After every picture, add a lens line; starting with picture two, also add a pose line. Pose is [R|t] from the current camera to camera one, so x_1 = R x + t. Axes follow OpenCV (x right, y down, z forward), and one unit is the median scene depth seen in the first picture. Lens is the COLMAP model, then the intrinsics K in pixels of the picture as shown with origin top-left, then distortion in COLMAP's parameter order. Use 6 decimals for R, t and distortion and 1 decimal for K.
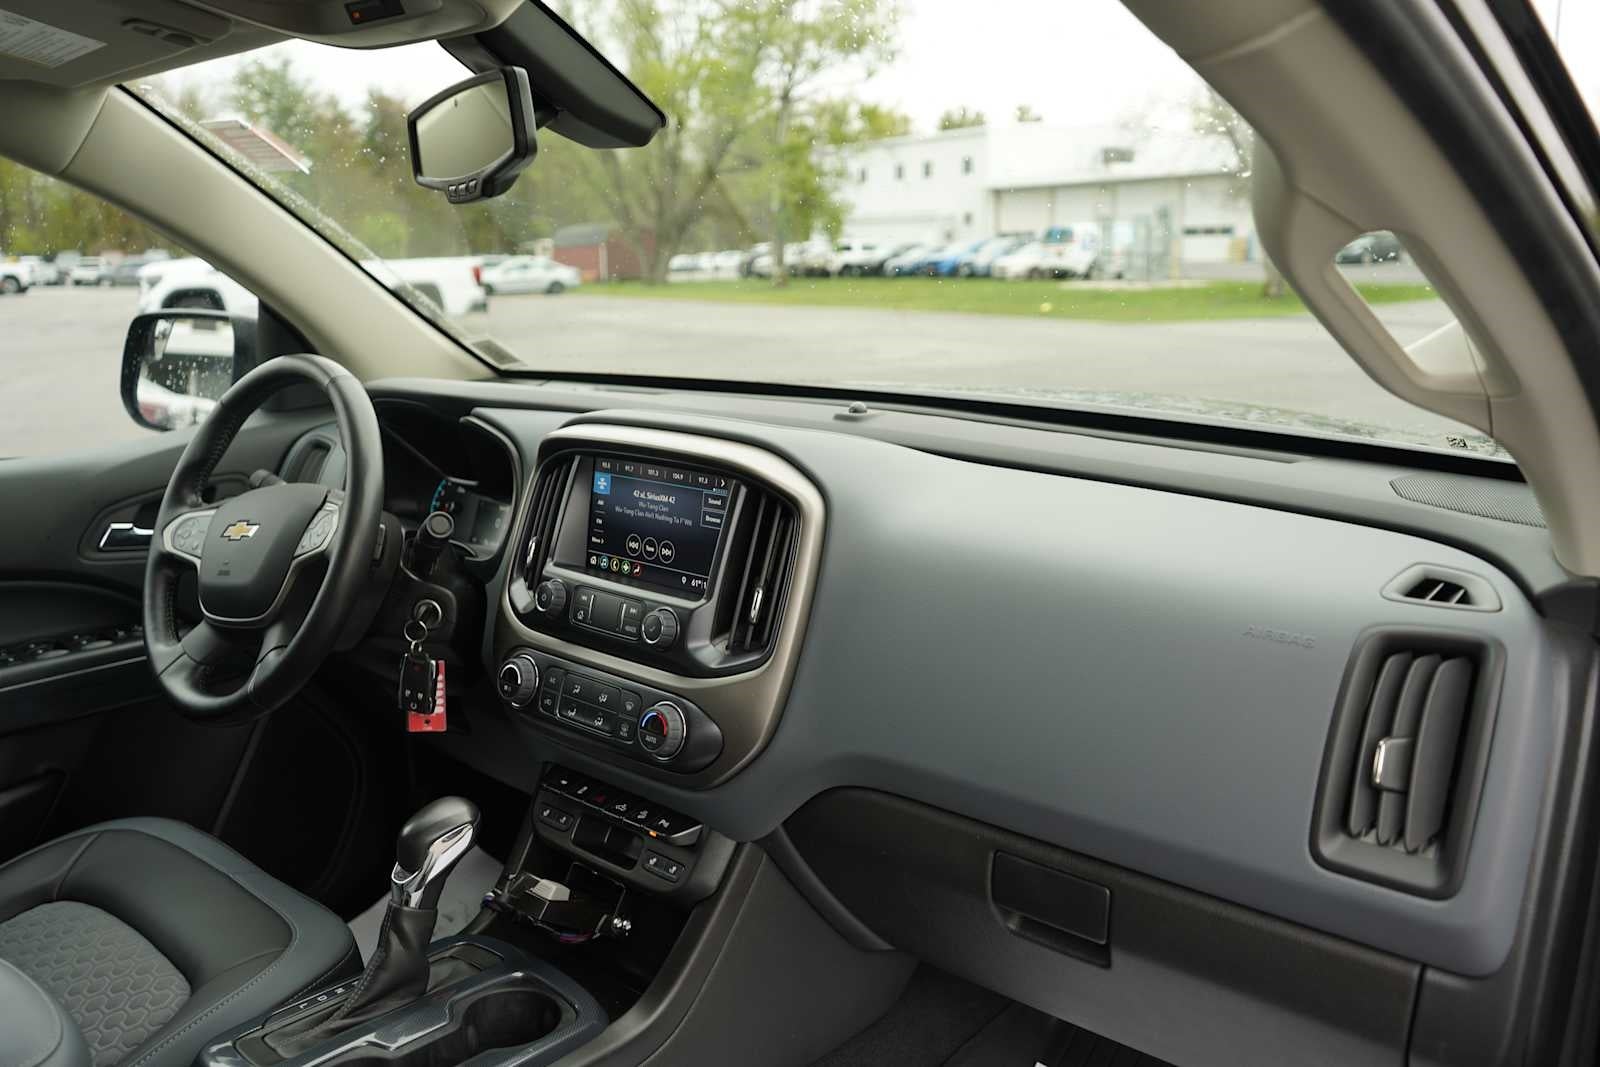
lens RADIAL K [[1275.5, 0, 779.3], [0, 1275.5, 533.7], [0, 0, 1]] dist [0.005533, 0.000558]
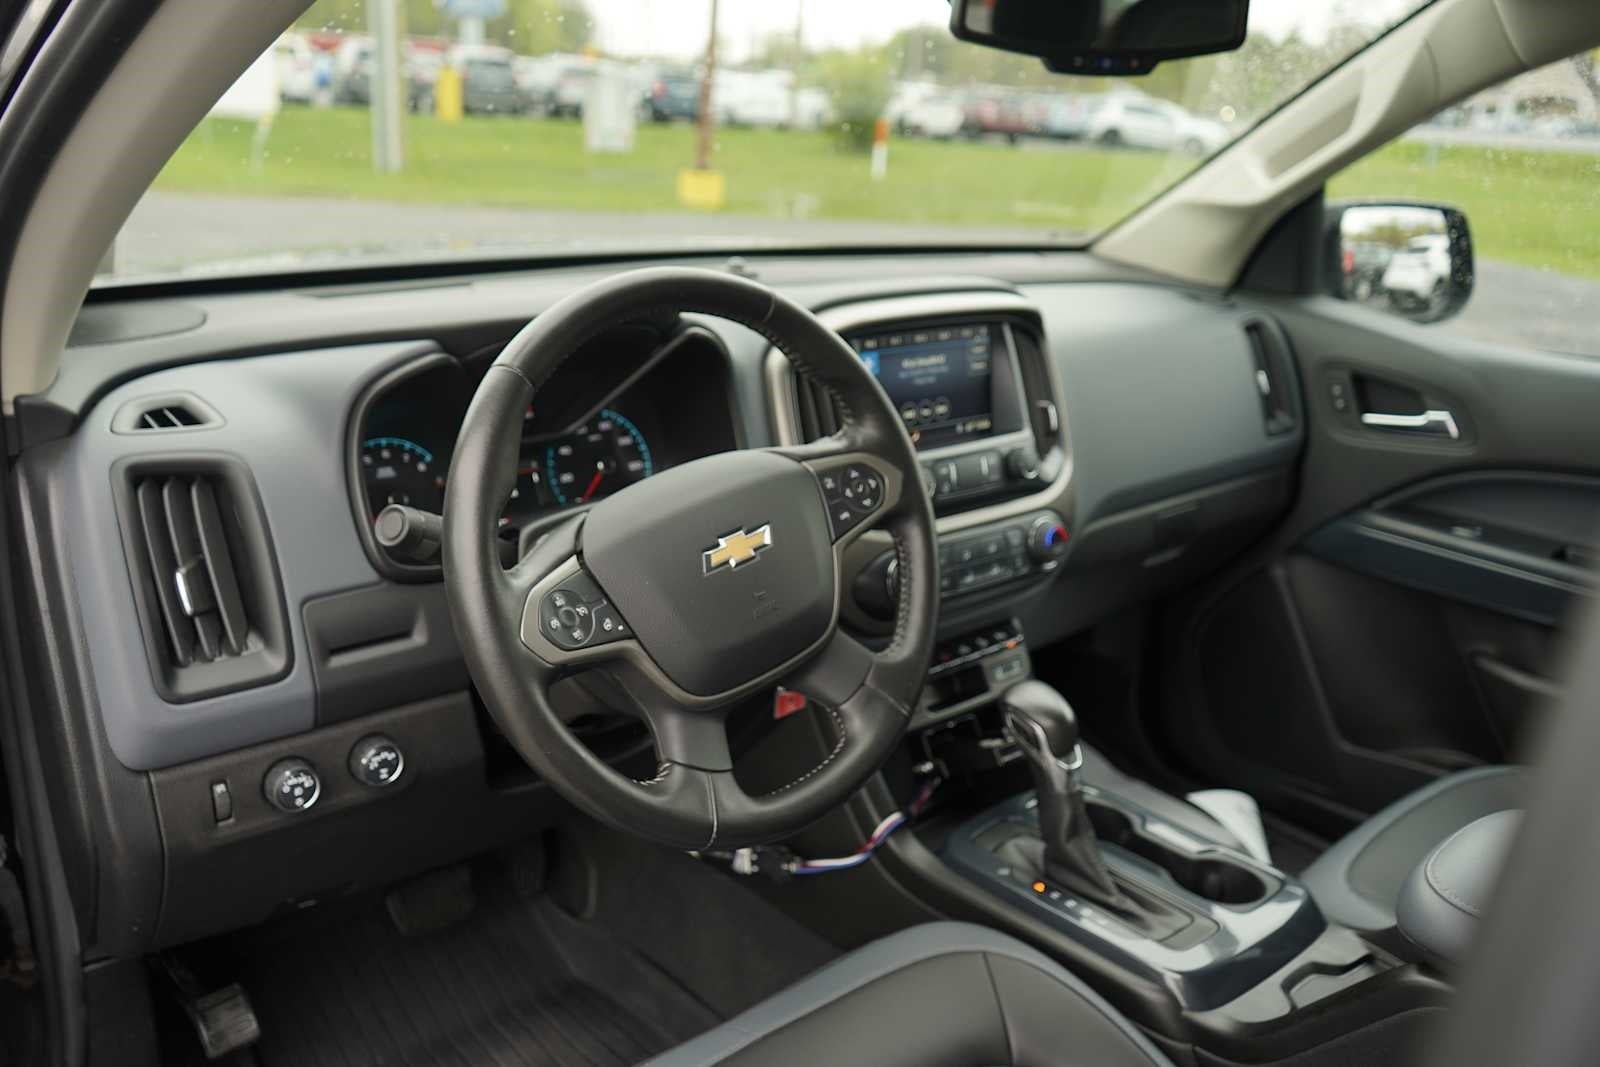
lens RADIAL K [[1275.5, 0, 779.3], [0, 1275.5, 533.7], [0, 0, 1]] dist [0.005533, 0.000558]
pose [[0.145540, -0.305810, 0.940903, -1.129102], [0.164620, 0.945257, 0.281762, -0.207336], [-0.975561, 0.113884, 0.187915, 0.935044]]
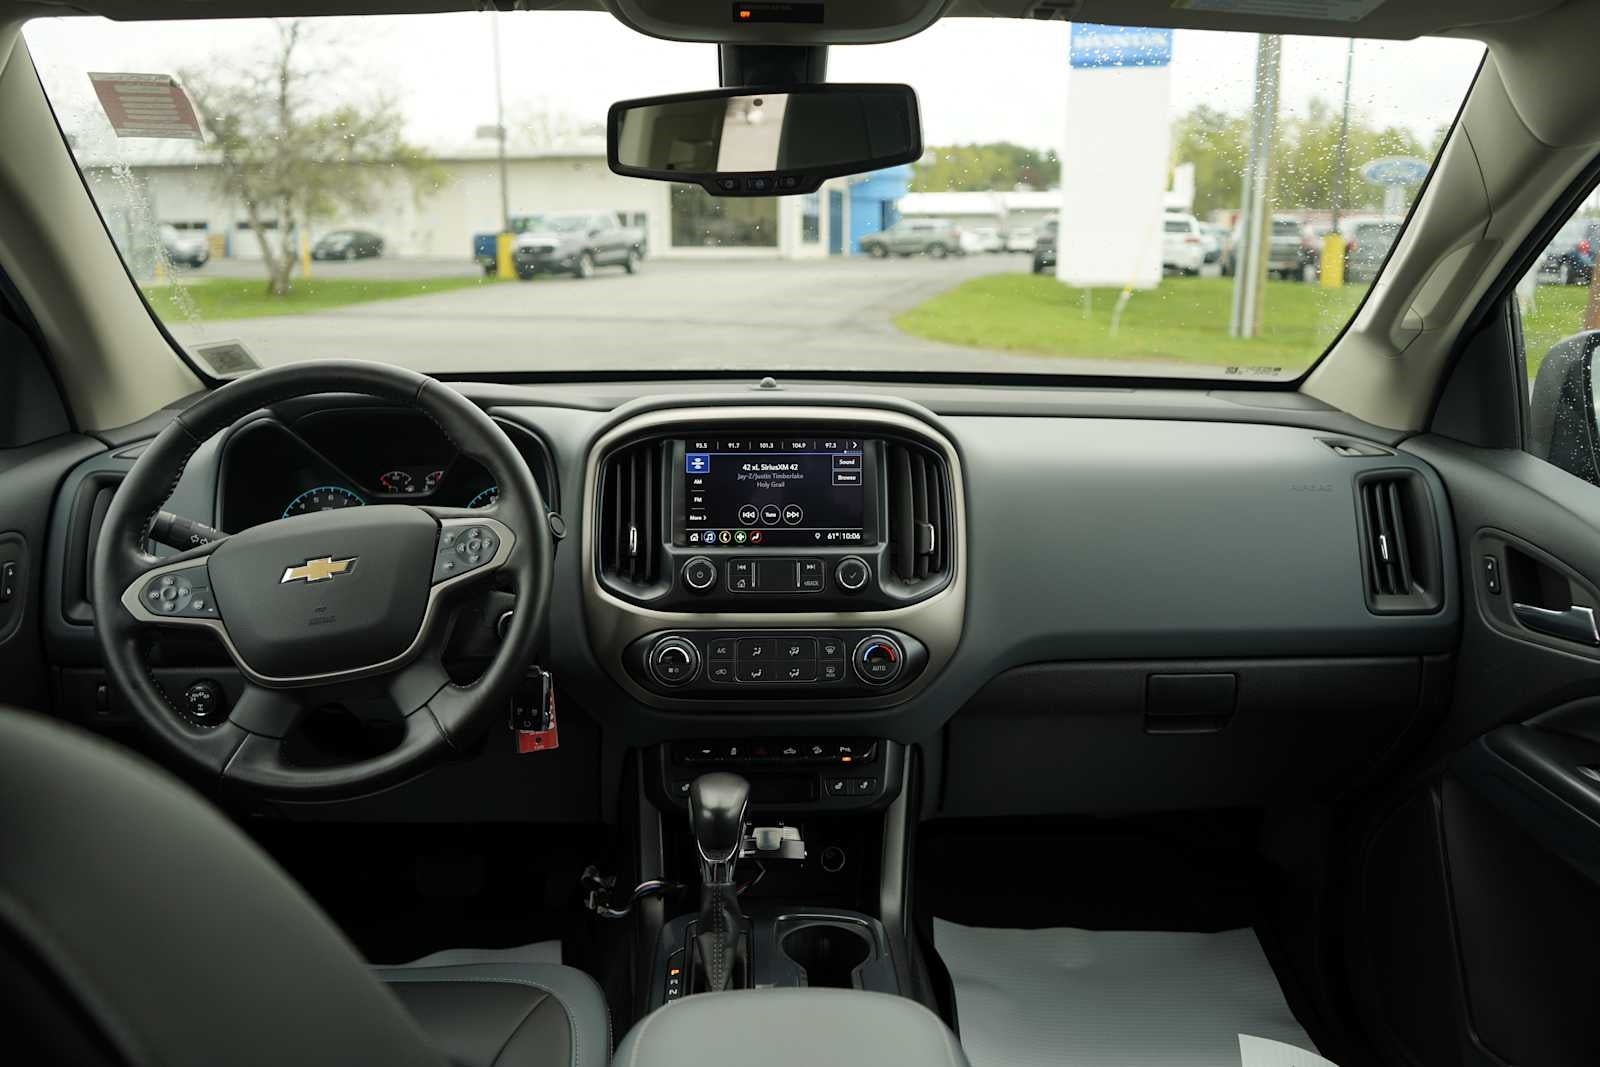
lens RADIAL K [[1275.5, 0, 779.3], [0, 1275.5, 533.7], [0, 0, 1]] dist [0.005533, 0.000558]
pose [[0.724260, -0.143009, 0.674534, -0.841262], [0.140681, 0.988326, 0.058484, -0.035504], [-0.675023, 0.052536, 0.735924, 0.188713]]
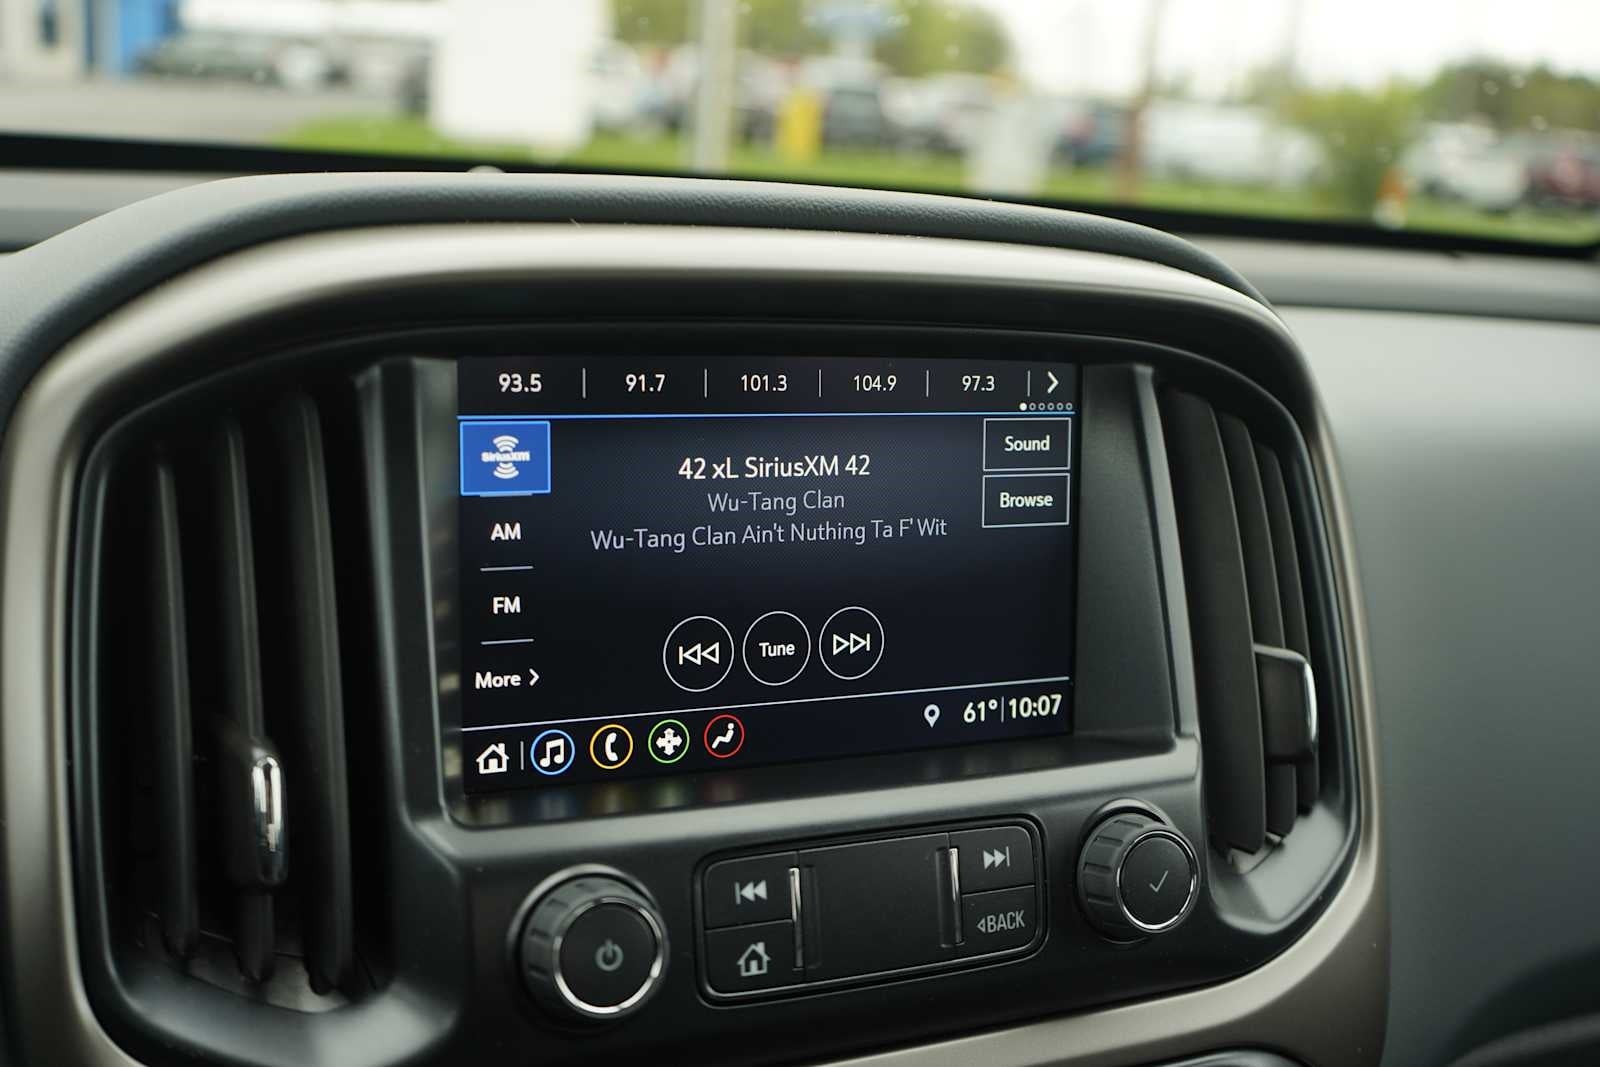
lens RADIAL K [[1787.4, 0, 800.0], [0, 1787.4, 533.5], [0, 0, 1]] dist [-0.011464, -0.012218]
pose [[0.382424, -0.177346, 0.906808, -0.460455], [0.125305, 0.982295, 0.139265, -0.069315], [-0.915451, 0.060369, 0.397875, 0.836354]]
